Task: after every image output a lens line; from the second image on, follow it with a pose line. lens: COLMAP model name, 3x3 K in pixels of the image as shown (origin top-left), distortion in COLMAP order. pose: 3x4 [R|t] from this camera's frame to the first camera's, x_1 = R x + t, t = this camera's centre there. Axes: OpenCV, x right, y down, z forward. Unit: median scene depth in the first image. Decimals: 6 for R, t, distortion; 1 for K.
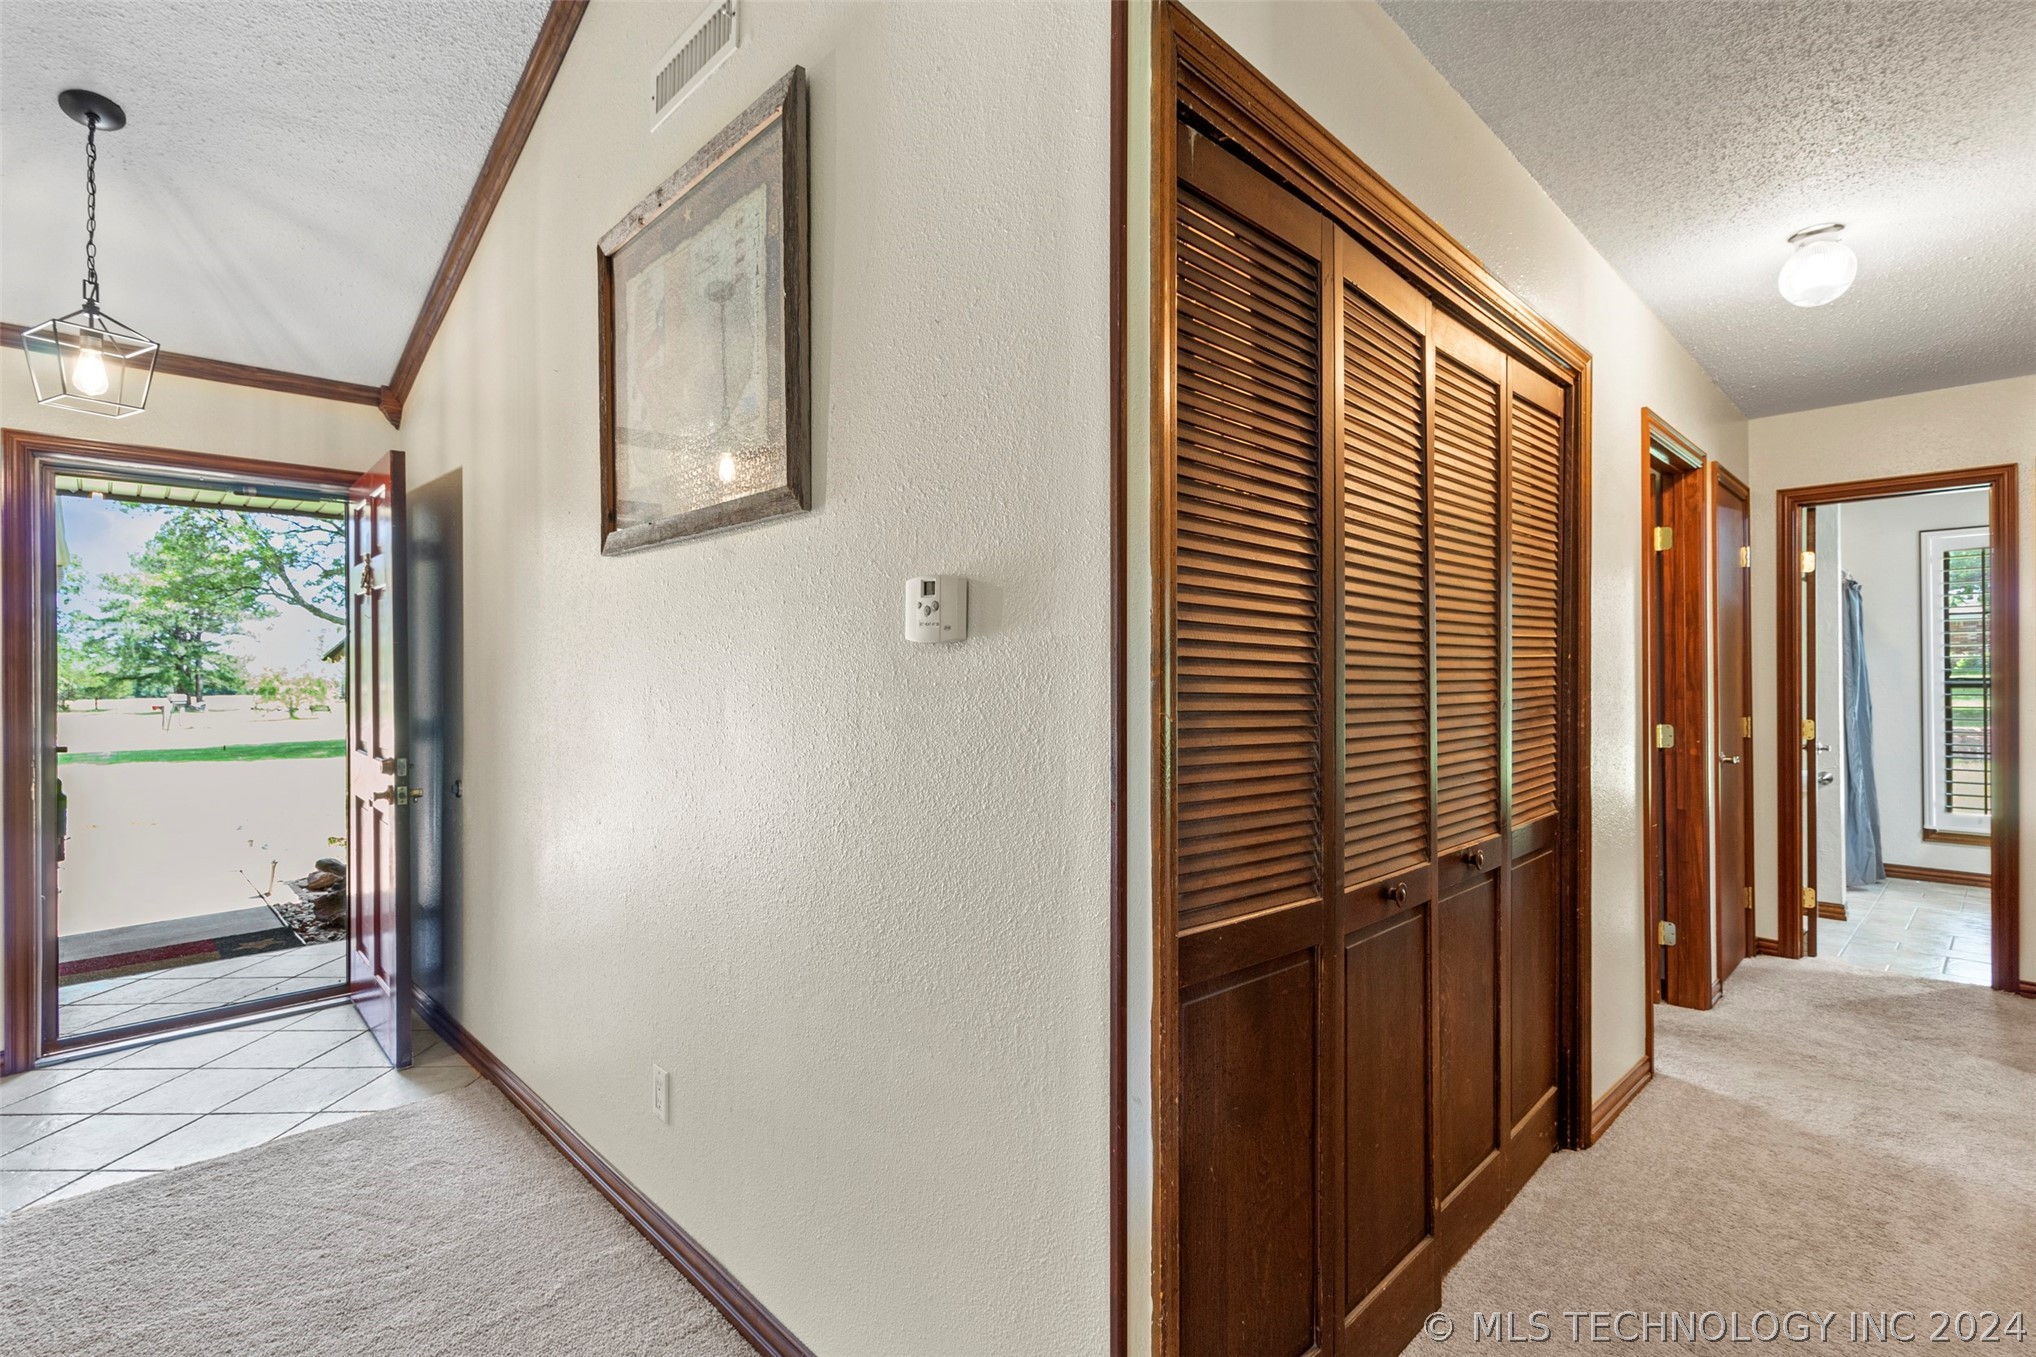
lens RADIAL K [[942.6, 0, 1018.1], [0, 942.6, 674.2], [0, 0, 1]] dist [0.000405, 0.001328]
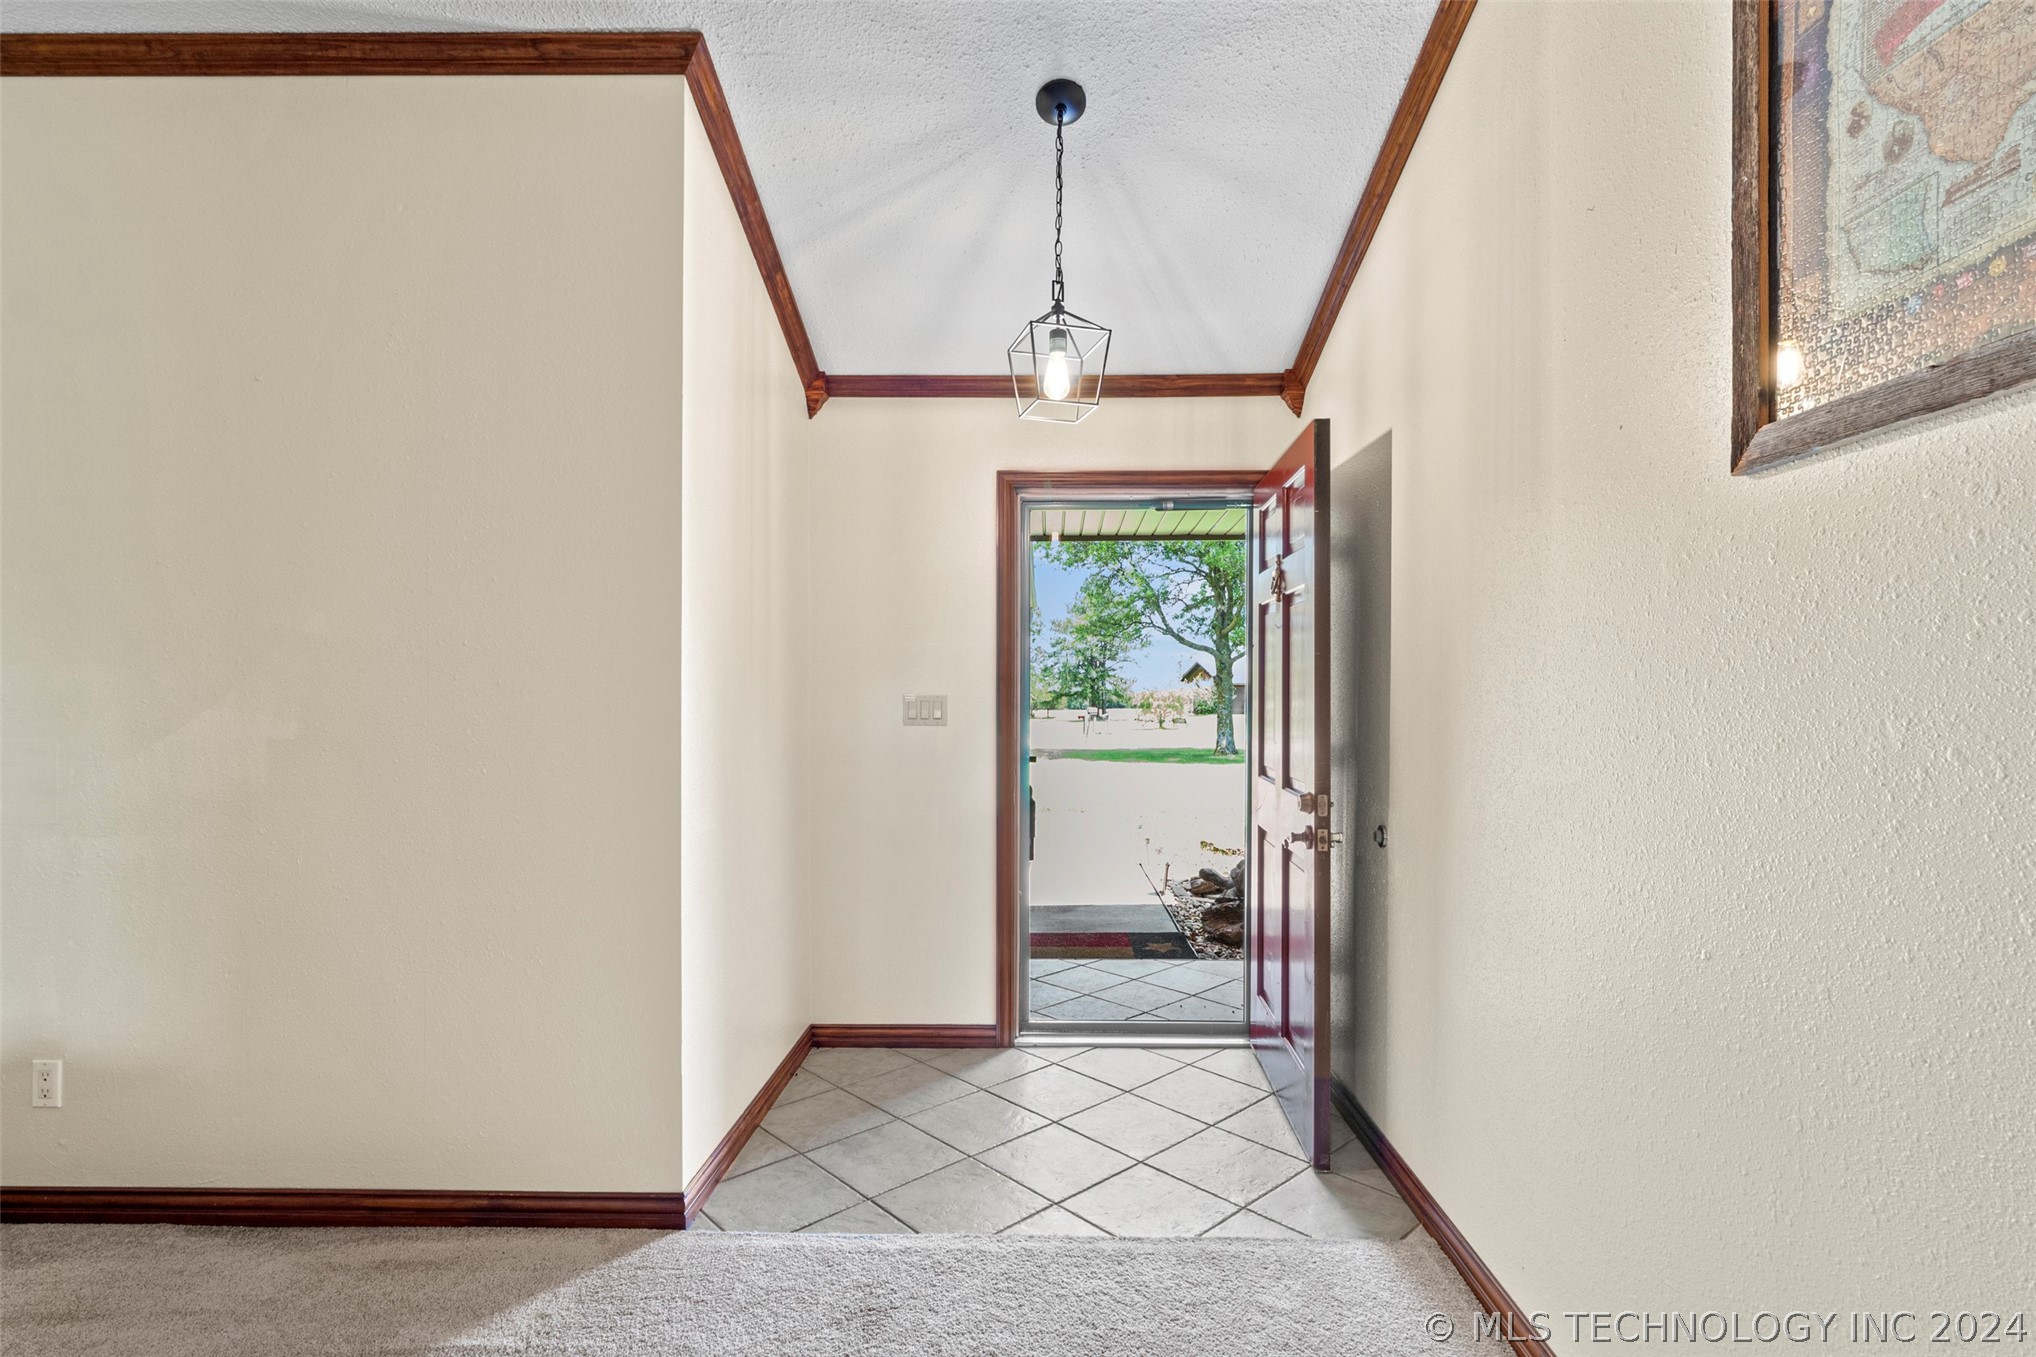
lens RADIAL K [[942.6, 0, 1024.7], [0, 942.6, 684.4], [0, 0, 1]] dist [0.000405, 0.001328]
pose [[0.697938, -0.001749, -0.716156, -0.211225], [-0.005496, 0.999954, -0.007798, 0.000665], [0.716137, 0.009378, 0.697896, 0.205422]]
